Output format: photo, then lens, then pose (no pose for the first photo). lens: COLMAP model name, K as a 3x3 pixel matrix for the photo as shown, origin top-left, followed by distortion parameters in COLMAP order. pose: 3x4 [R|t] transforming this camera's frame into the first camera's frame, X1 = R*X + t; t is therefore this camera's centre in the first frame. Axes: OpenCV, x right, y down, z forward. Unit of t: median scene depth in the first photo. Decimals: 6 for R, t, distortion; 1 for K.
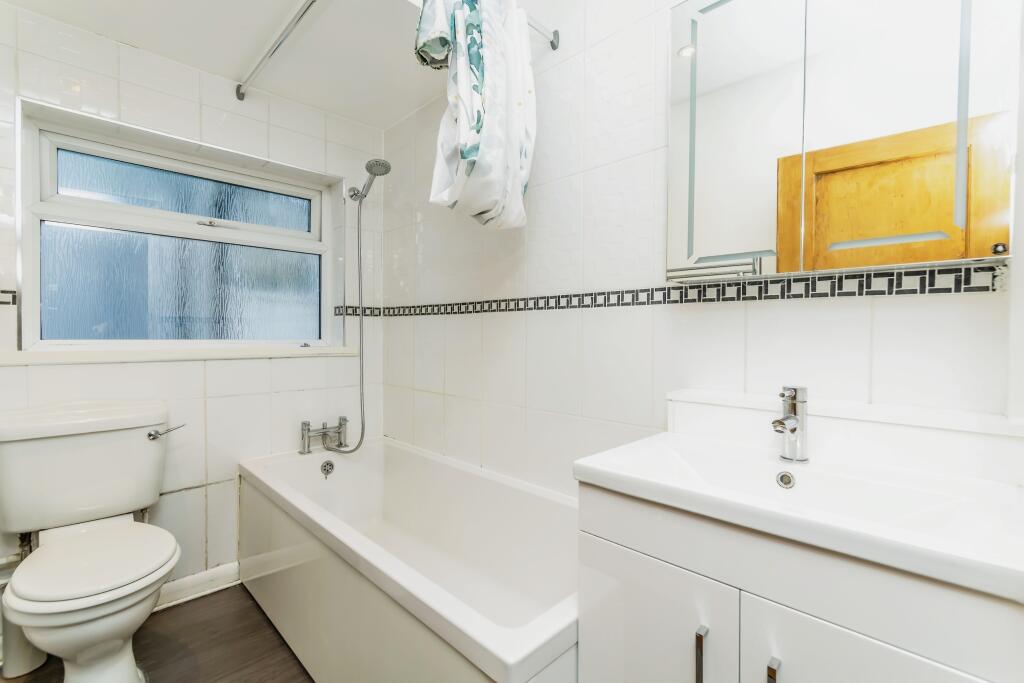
lens RADIAL K [[463.3, 0, 515.6], [0, 463.3, 340.2], [0, 0, 1]] dist [0.001898, 0.000817]
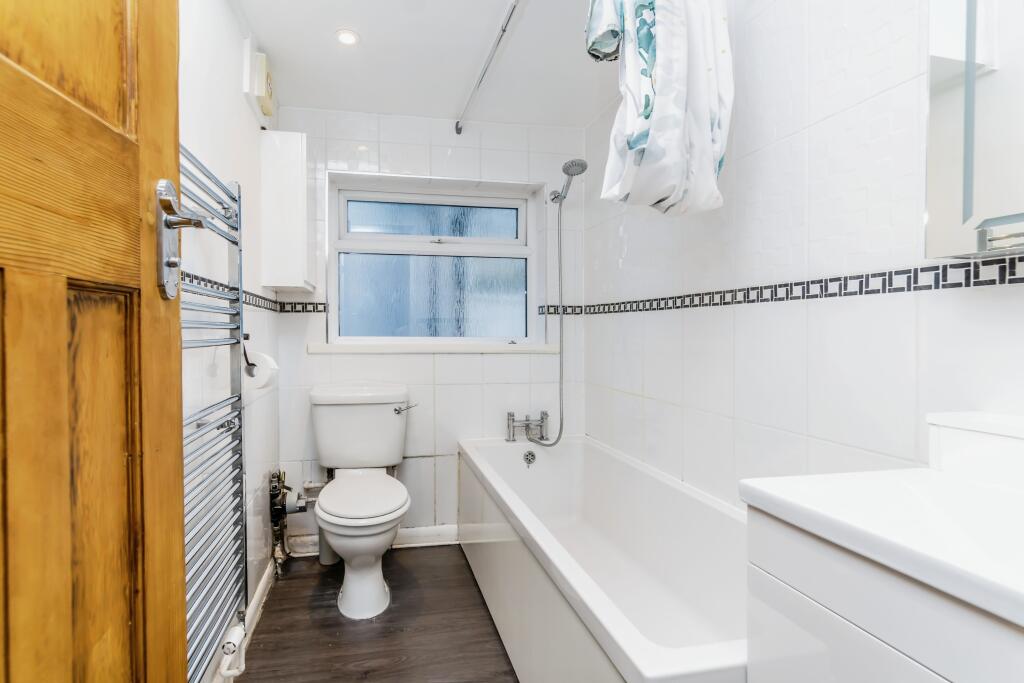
lens RADIAL K [[547.3, 0, 512.0], [0, 547.3, 341.5], [0, 0, 1]] dist [-0.000619, 0.000194]
pose [[0.821265, 0.008421, -0.570485, 0.304763], [-0.007113, 0.999964, 0.004520, 0.002663], [0.570503, 0.000346, 0.821295, -0.064495]]
